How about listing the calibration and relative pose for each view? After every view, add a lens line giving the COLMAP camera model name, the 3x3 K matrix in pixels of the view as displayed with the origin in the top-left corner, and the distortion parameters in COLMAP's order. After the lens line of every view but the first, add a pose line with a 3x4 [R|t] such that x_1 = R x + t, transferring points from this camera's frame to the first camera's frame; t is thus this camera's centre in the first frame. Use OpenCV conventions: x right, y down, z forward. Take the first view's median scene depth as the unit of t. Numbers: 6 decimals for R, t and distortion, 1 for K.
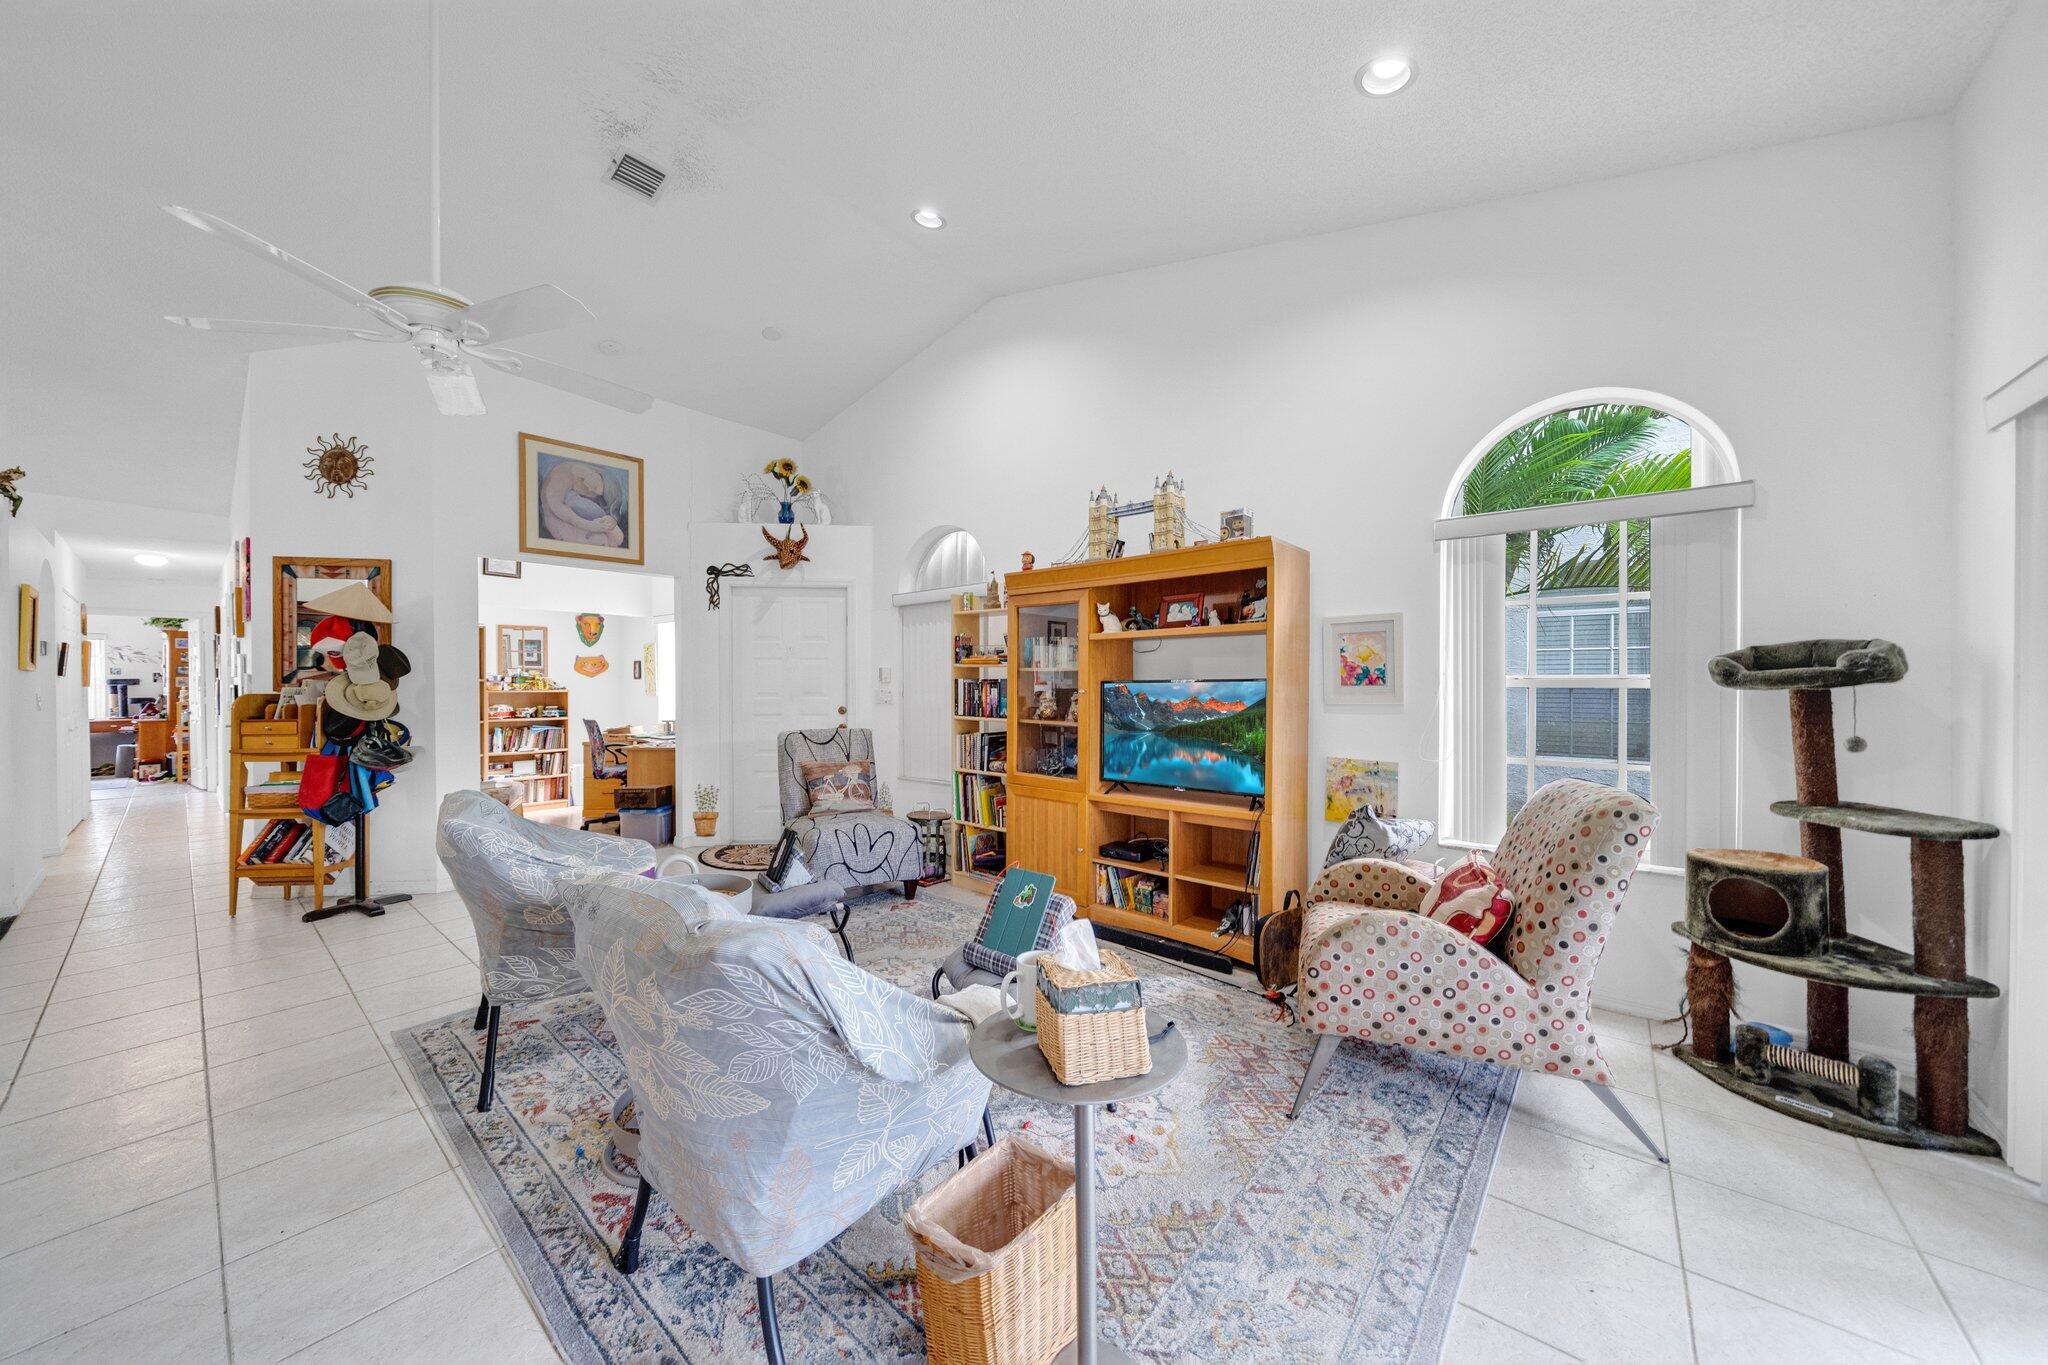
lens RADIAL K [[709.7, 0, 1012.9], [0, 709.7, 687.0], [0, 0, 1]] dist [-0.000751, -0.000049]
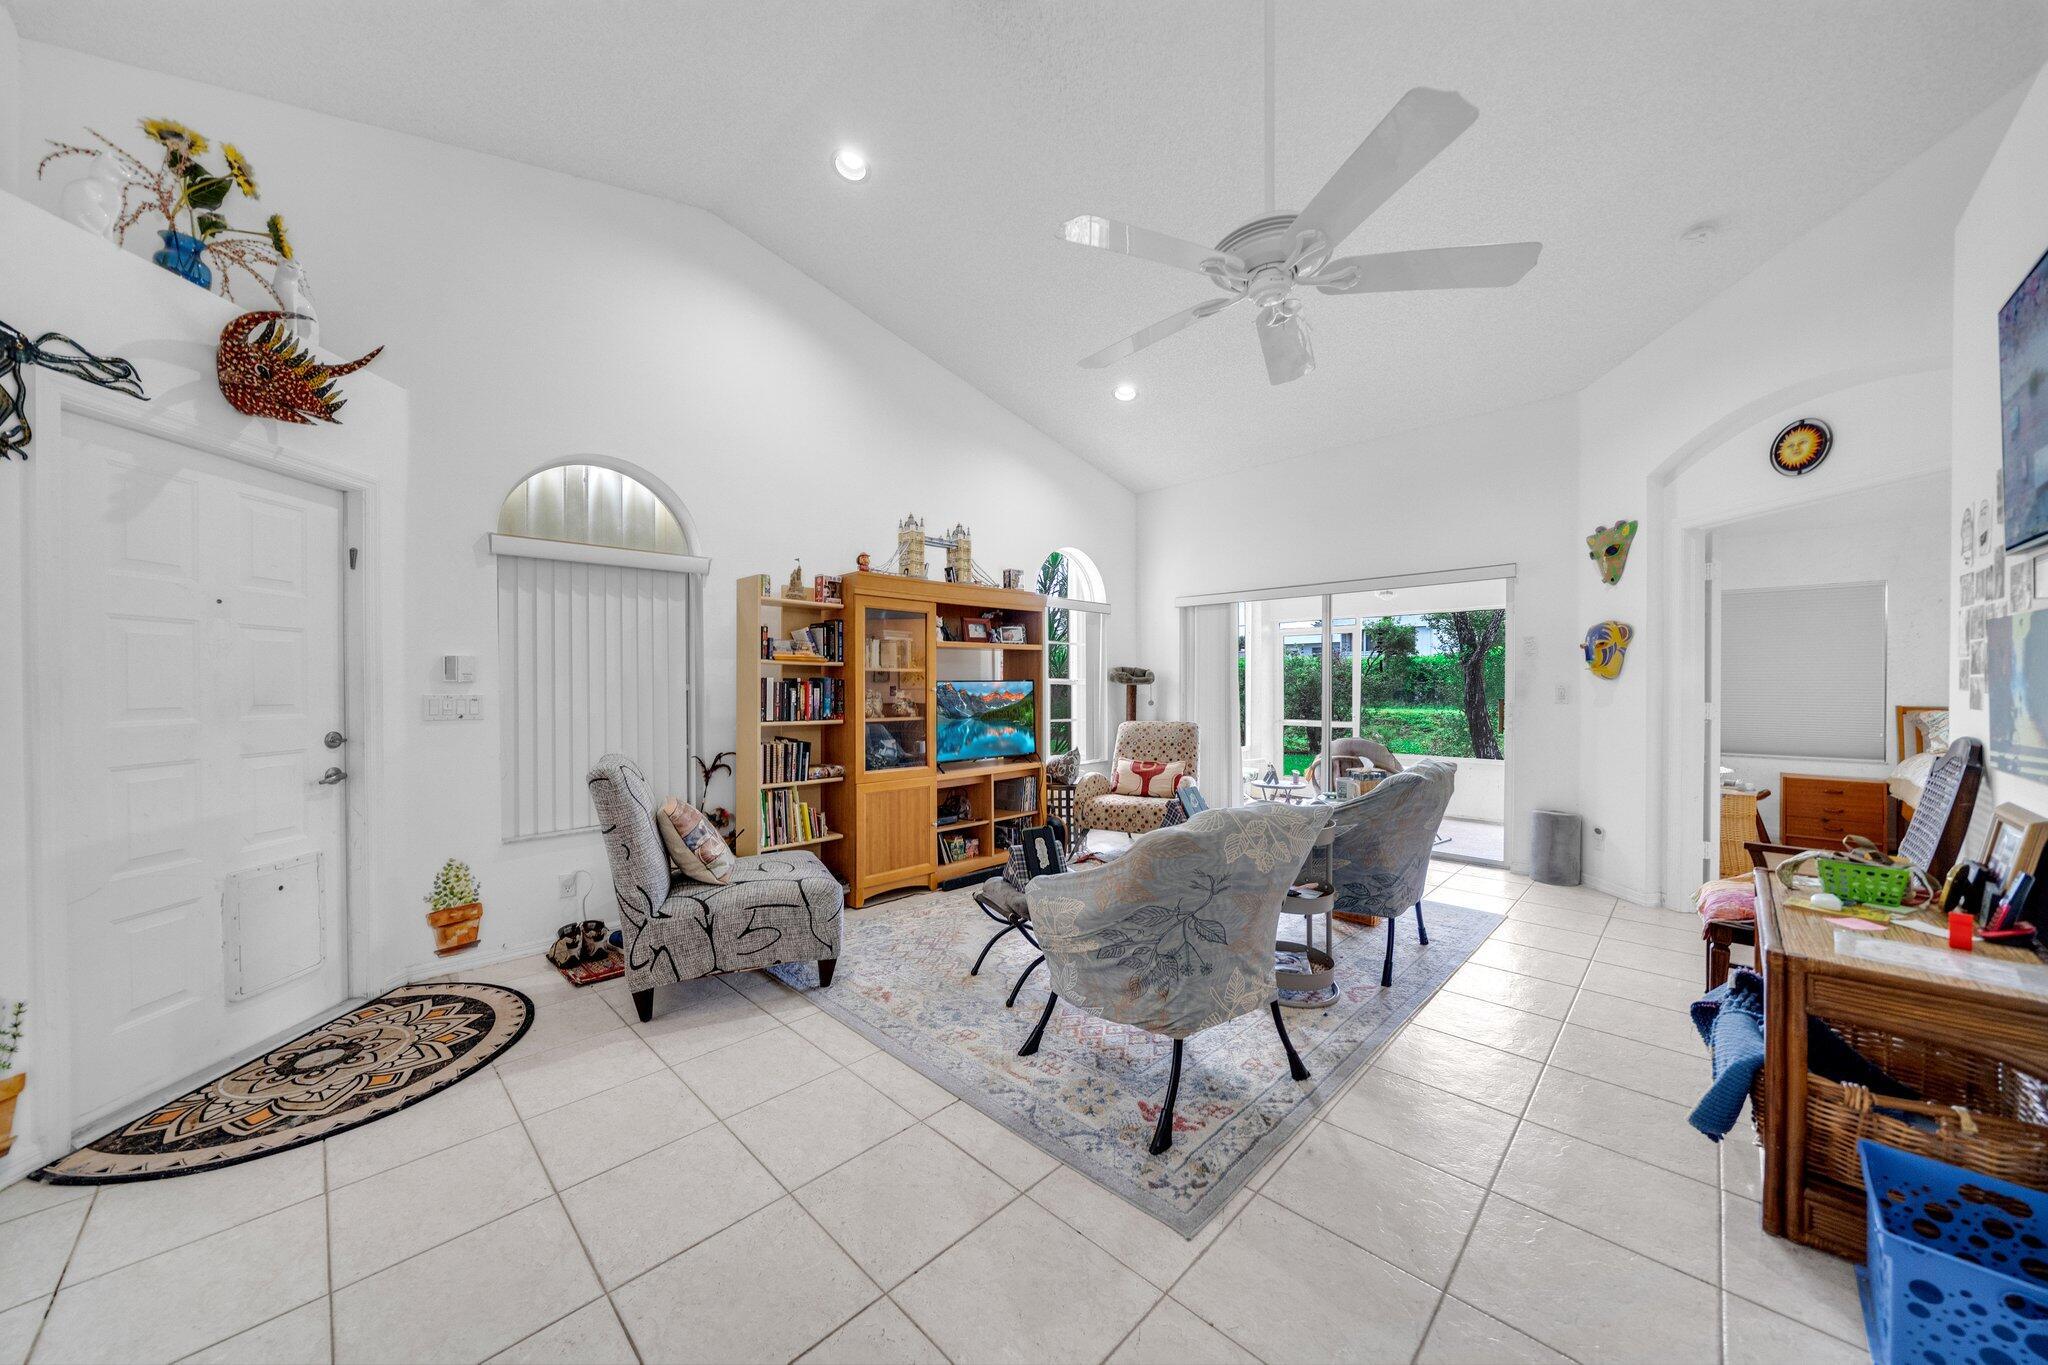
lens RADIAL K [[709.7, 0, 1008.4], [0, 709.7, 681.2], [0, 0, 1]] dist [-0.000751, -0.000049]
pose [[0.073190, 0.003481, 0.997312, -1.111205], [0.011279, 0.999927, -0.004318, 0.000091], [-0.997254, 0.011565, 0.073145, 0.817697]]
